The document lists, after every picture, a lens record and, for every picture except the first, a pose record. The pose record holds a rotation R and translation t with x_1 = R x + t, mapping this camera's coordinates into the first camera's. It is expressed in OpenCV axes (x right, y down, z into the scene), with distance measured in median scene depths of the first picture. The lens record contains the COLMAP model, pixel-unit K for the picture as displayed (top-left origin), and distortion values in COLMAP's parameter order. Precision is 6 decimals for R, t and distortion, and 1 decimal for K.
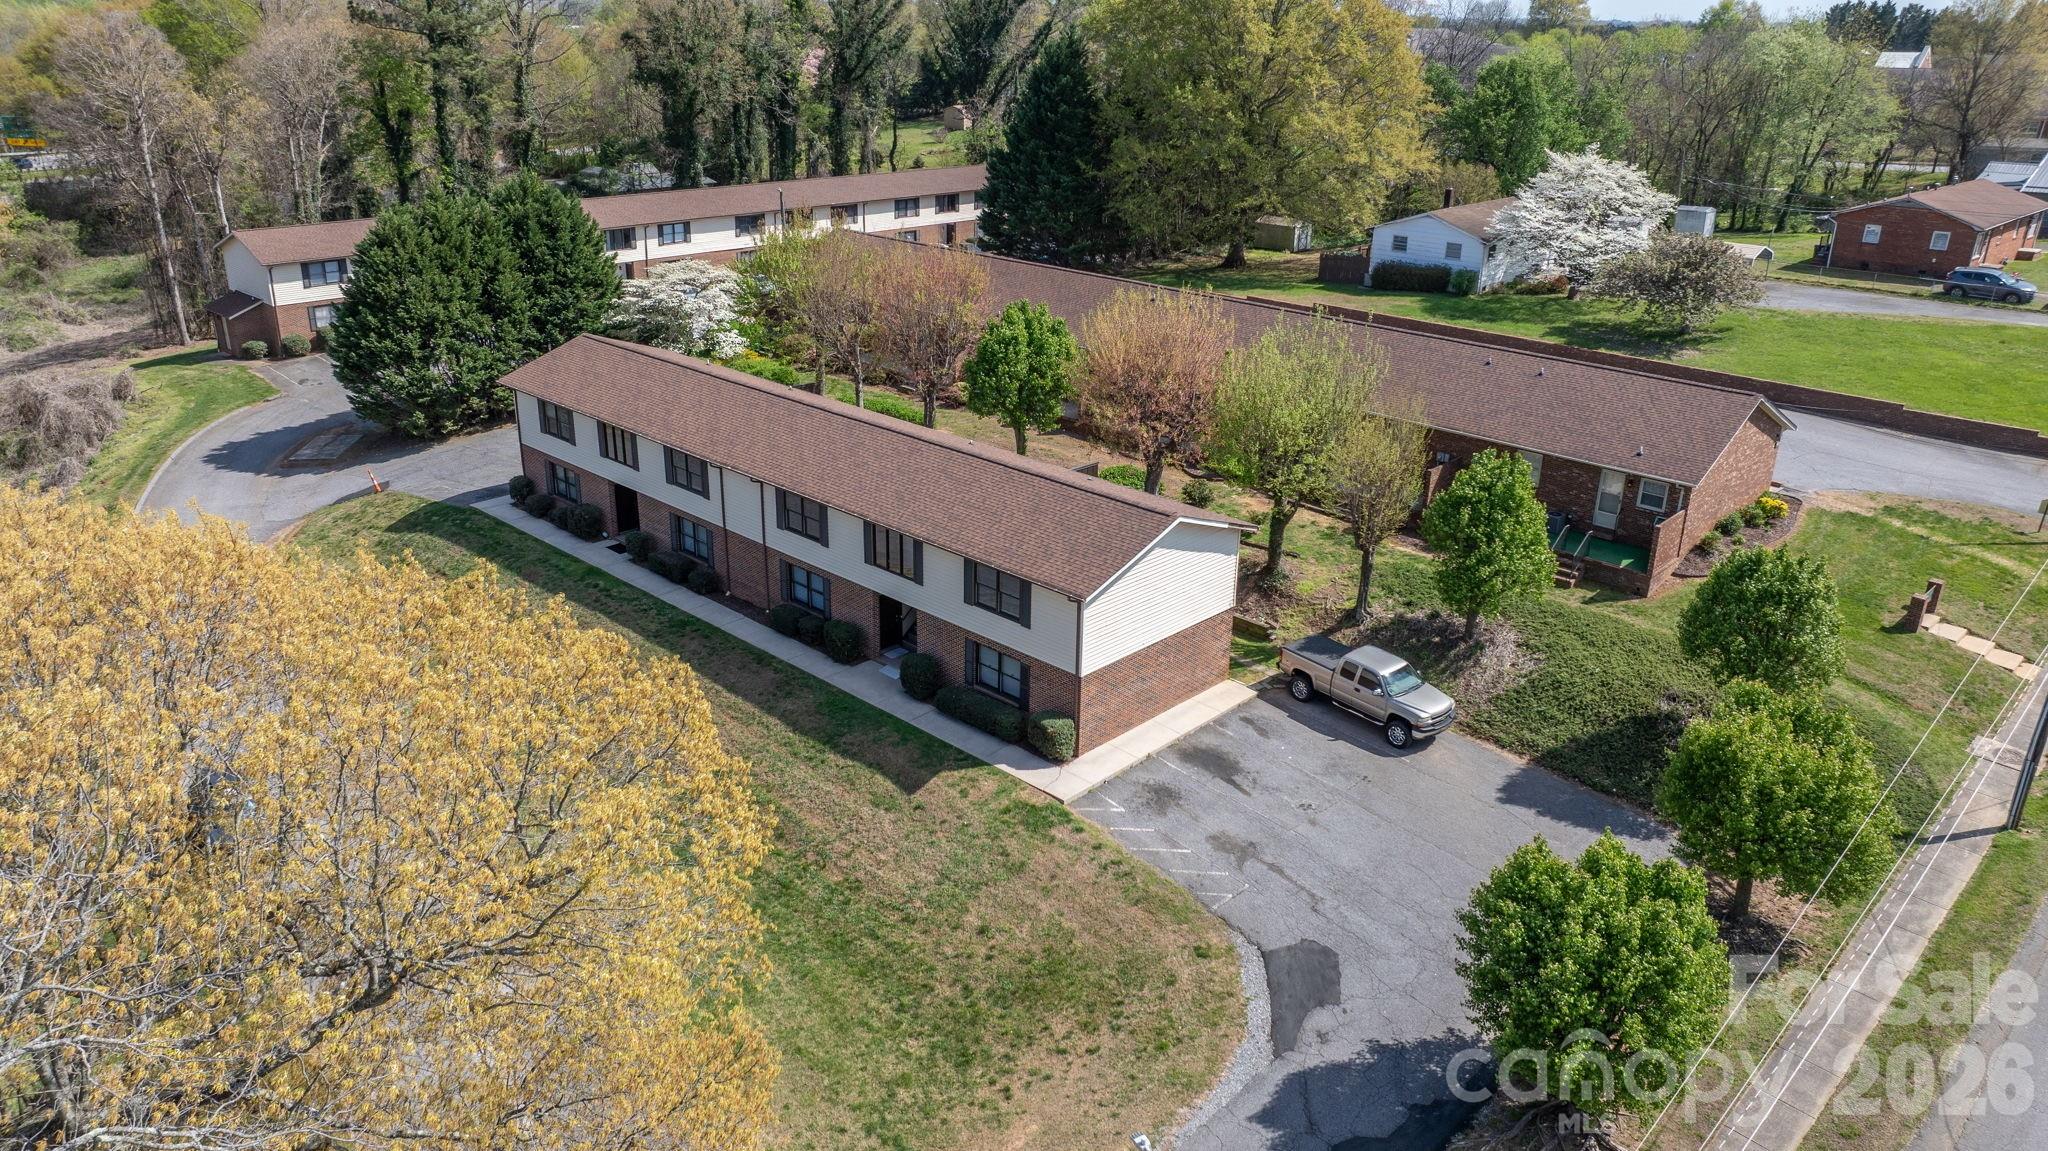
lens RADIAL K [[1446.2, 0, 1035.3], [0, 1446.2, 543.2], [0, 0, 1]] dist [-0.021653, -0.003319]
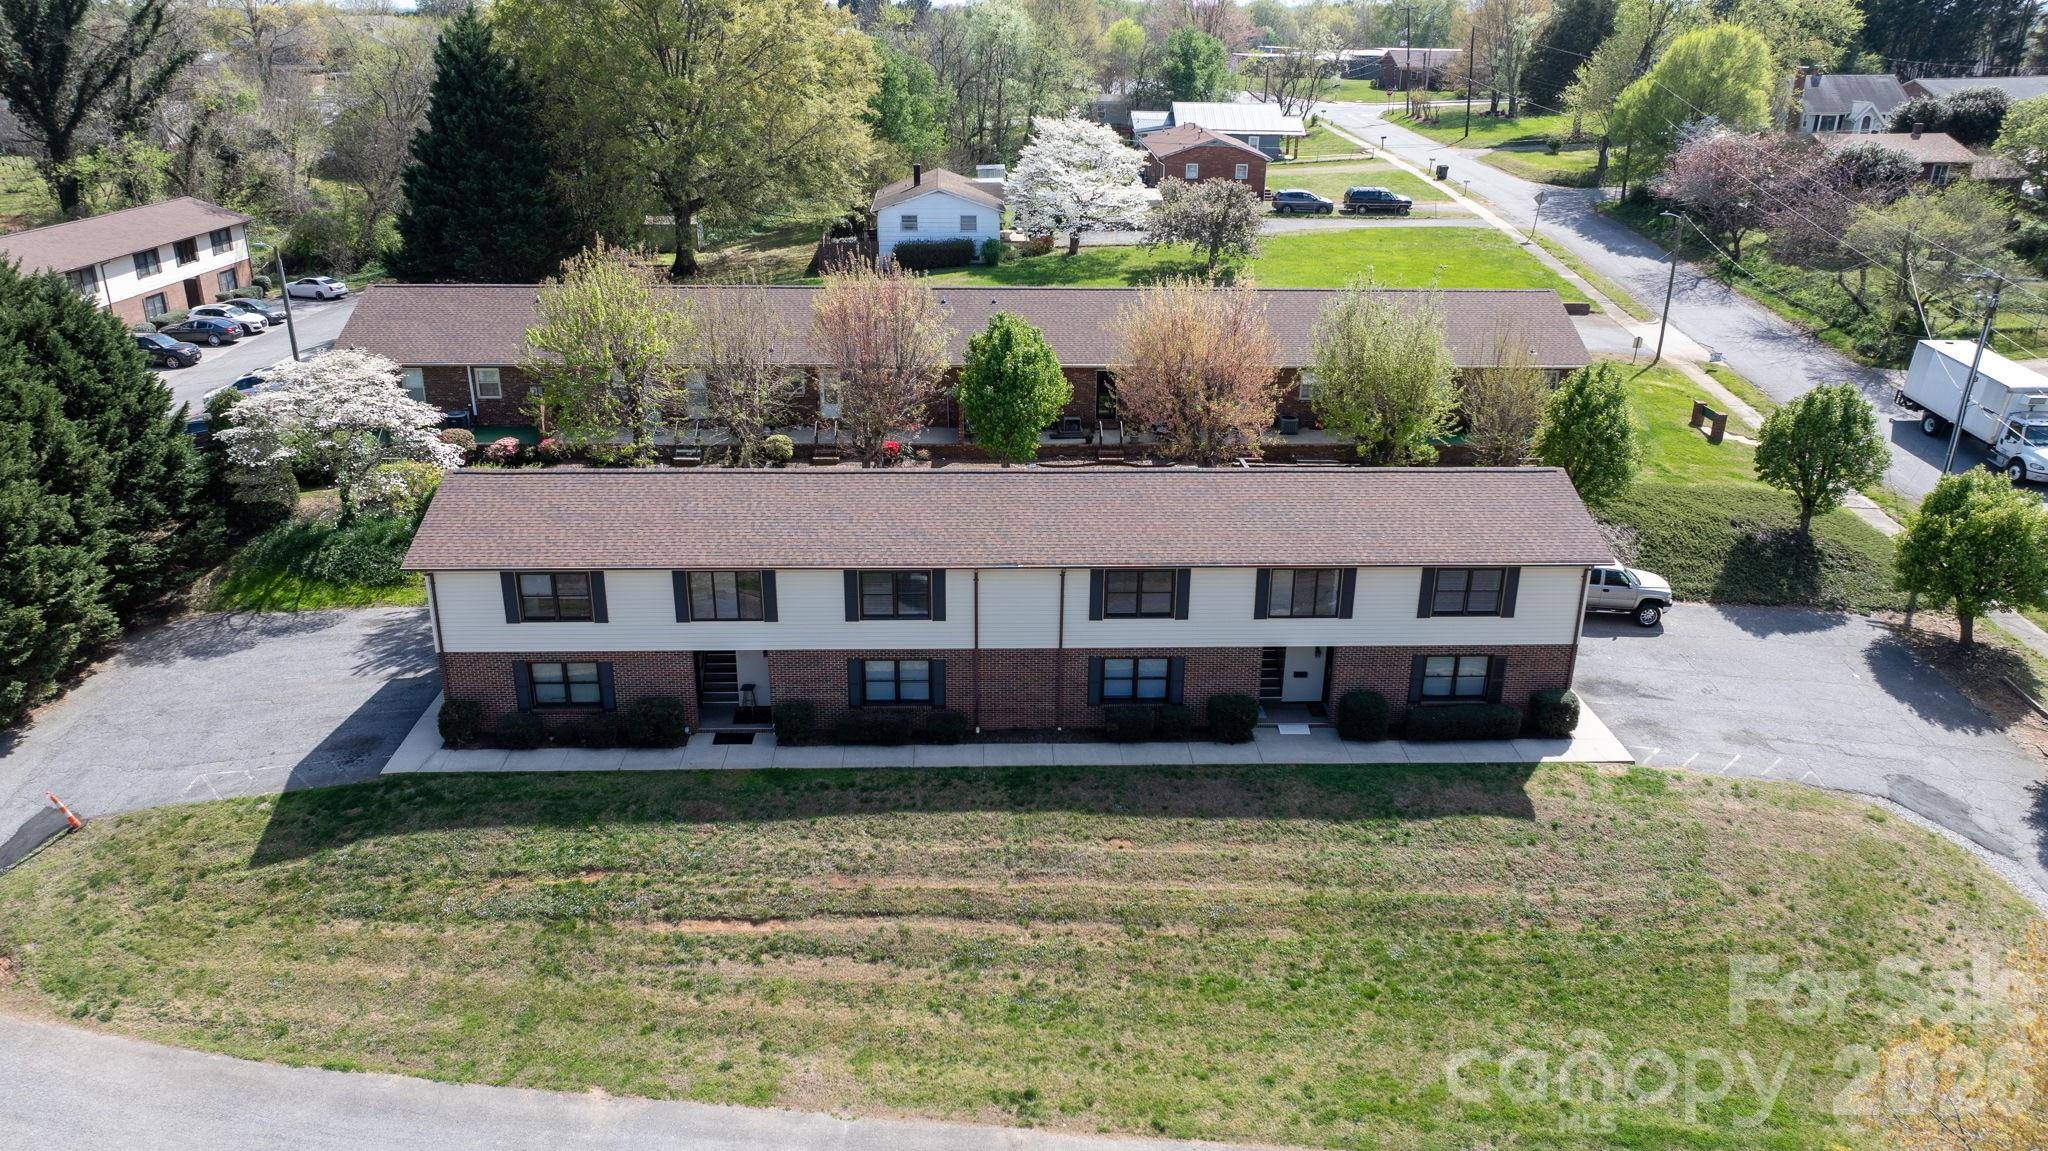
lens RADIAL K [[1446.2, 0, 1035.3], [0, 1446.2, 543.2], [0, 0, 1]] dist [-0.021653, -0.003319]
pose [[0.695933, -0.256336, 0.670797, -0.678141], [0.252271, 0.961851, 0.105834, -0.133708], [-0.672336, 0.095570, 0.734051, 0.400851]]
